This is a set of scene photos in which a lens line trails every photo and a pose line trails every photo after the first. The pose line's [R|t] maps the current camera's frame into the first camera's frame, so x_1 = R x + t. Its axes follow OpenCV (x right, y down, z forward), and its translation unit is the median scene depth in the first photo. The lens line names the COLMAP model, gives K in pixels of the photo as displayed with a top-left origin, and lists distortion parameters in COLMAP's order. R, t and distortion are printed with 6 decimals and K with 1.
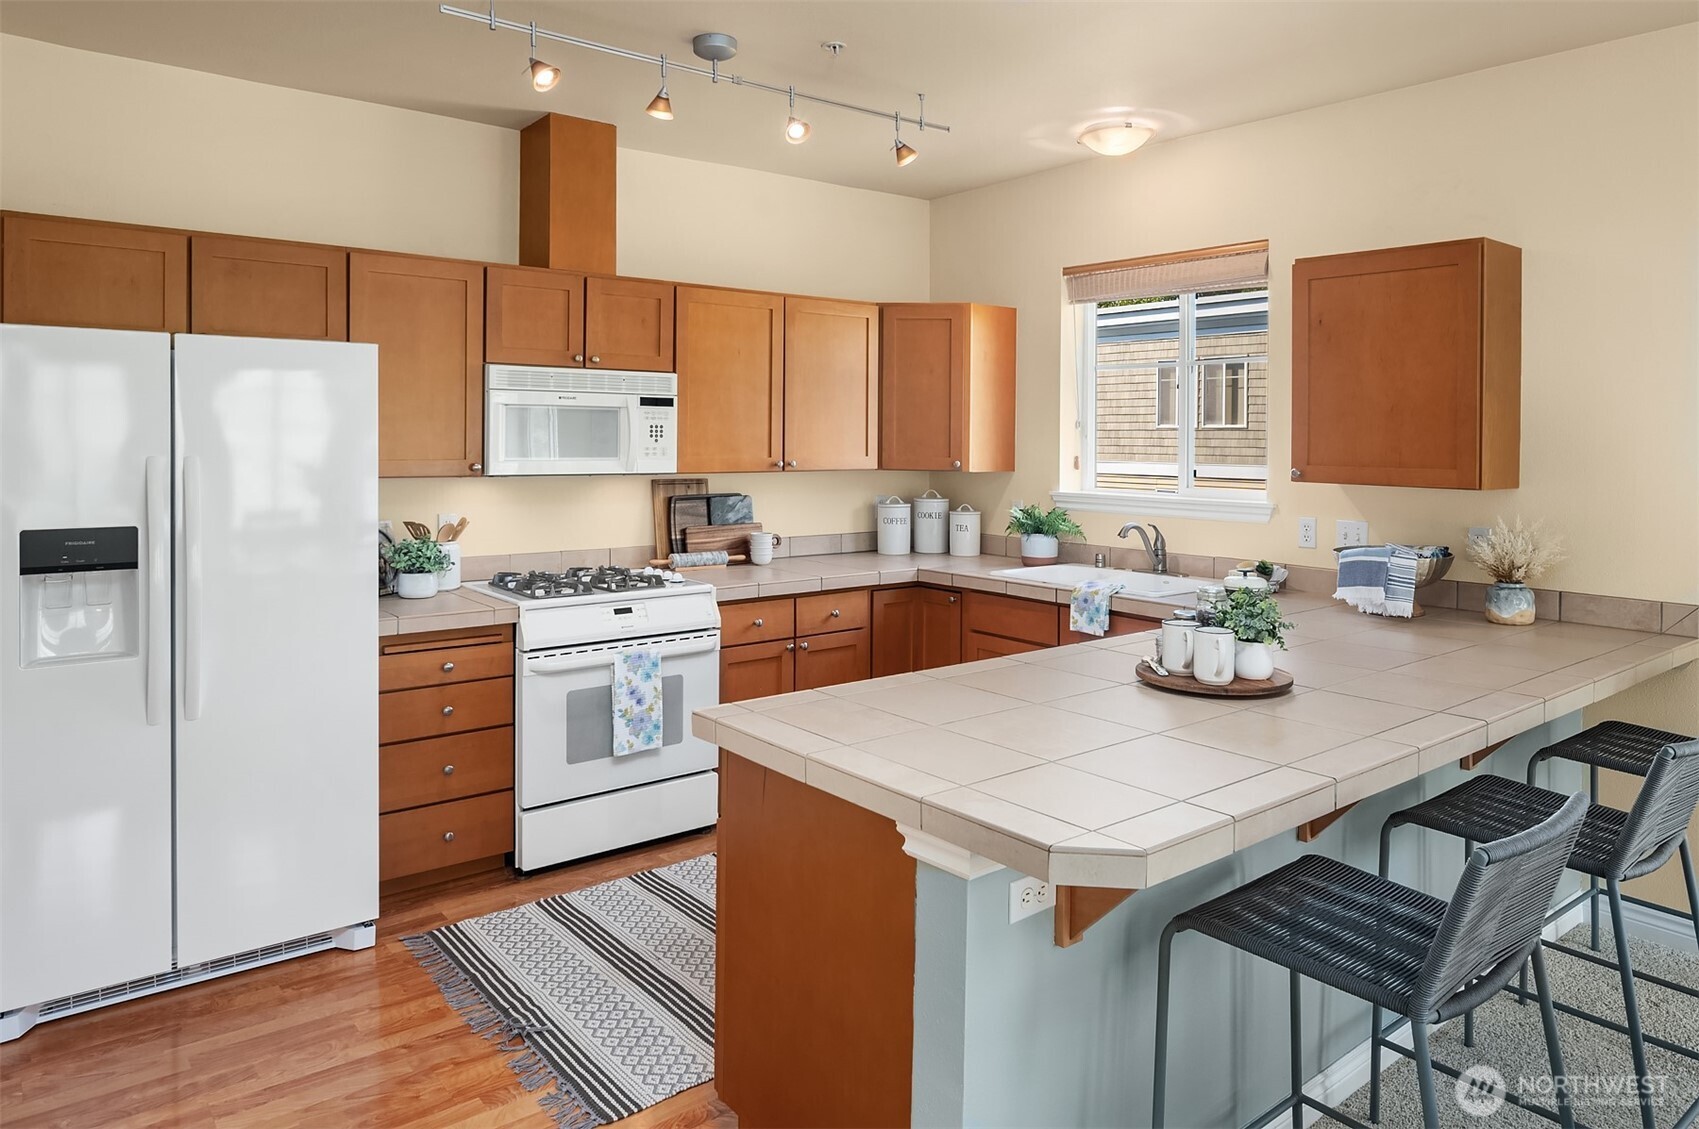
lens RADIAL K [[1104.8, 0, 857.6], [0, 1104.8, 444.9], [0, 0, 1]] dist [-0.005138, 0.002798]
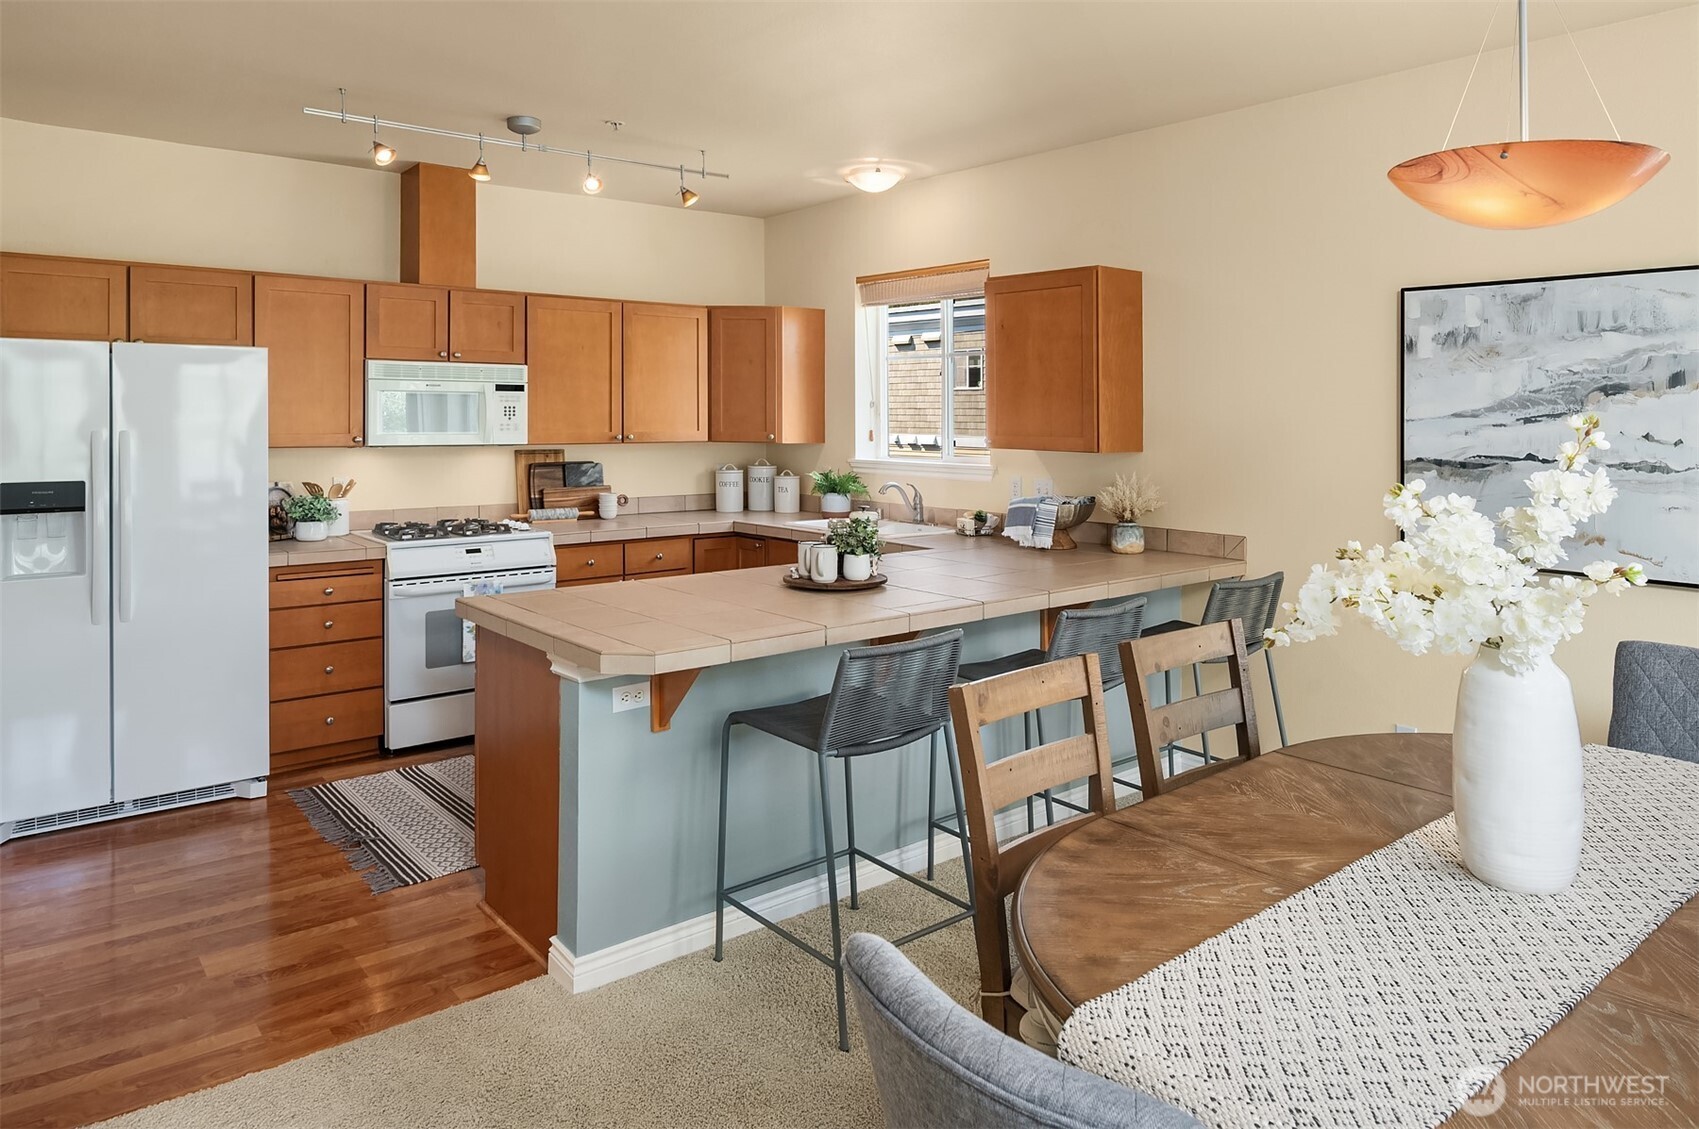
lens RADIAL K [[1104.8, 0, 864.0], [0, 1104.8, 415.3], [0, 0, 1]] dist [-0.005138, 0.002798]
pose [[0.999879, -0.003523, 0.015128, 0.242664], [0.003632, 0.999968, -0.007148, 0.003474], [-0.015103, 0.007202, 0.999860, -0.318578]]
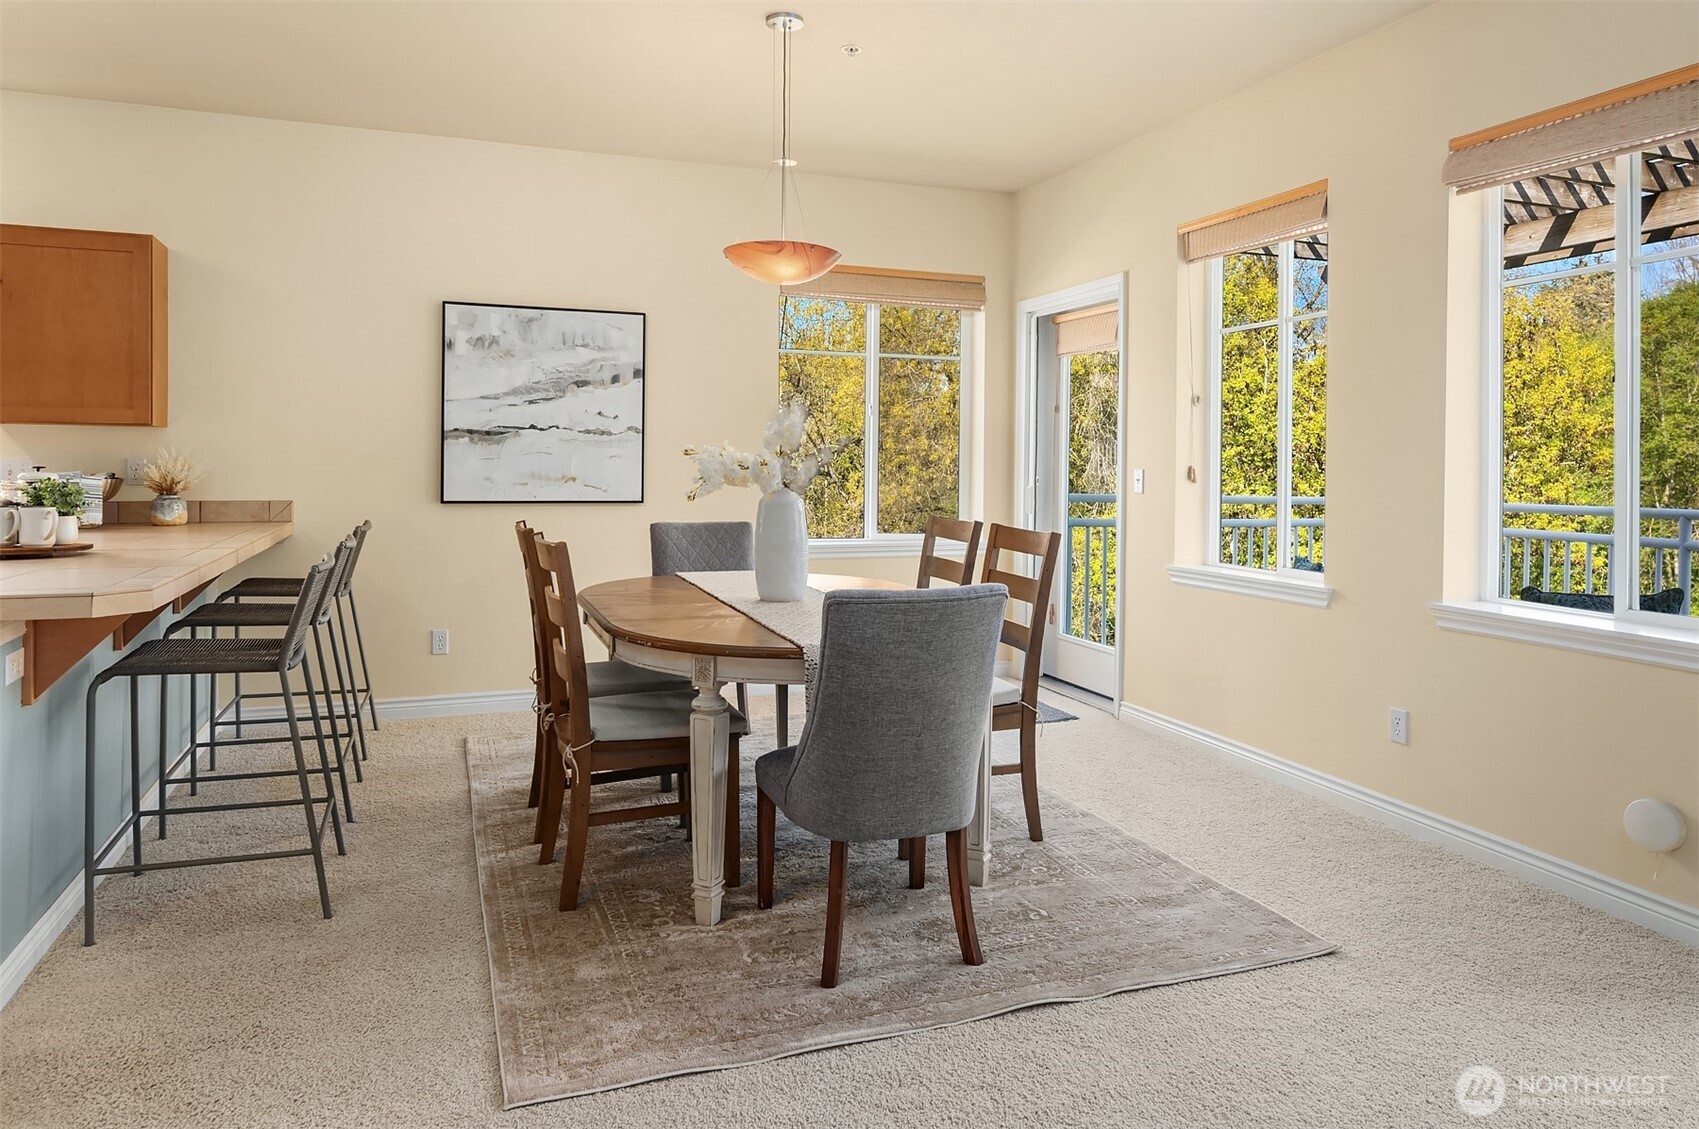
lens RADIAL K [[1104.8, 0, 853.5], [0, 1104.8, 484.7], [0, 0, 1]] dist [-0.005138, 0.002798]
pose [[0.313299, -0.024601, 0.949336, -0.409465], [0.002934, 0.999685, 0.024937, 0.077458], [-0.949650, -0.005027, 0.313272, -0.209170]]
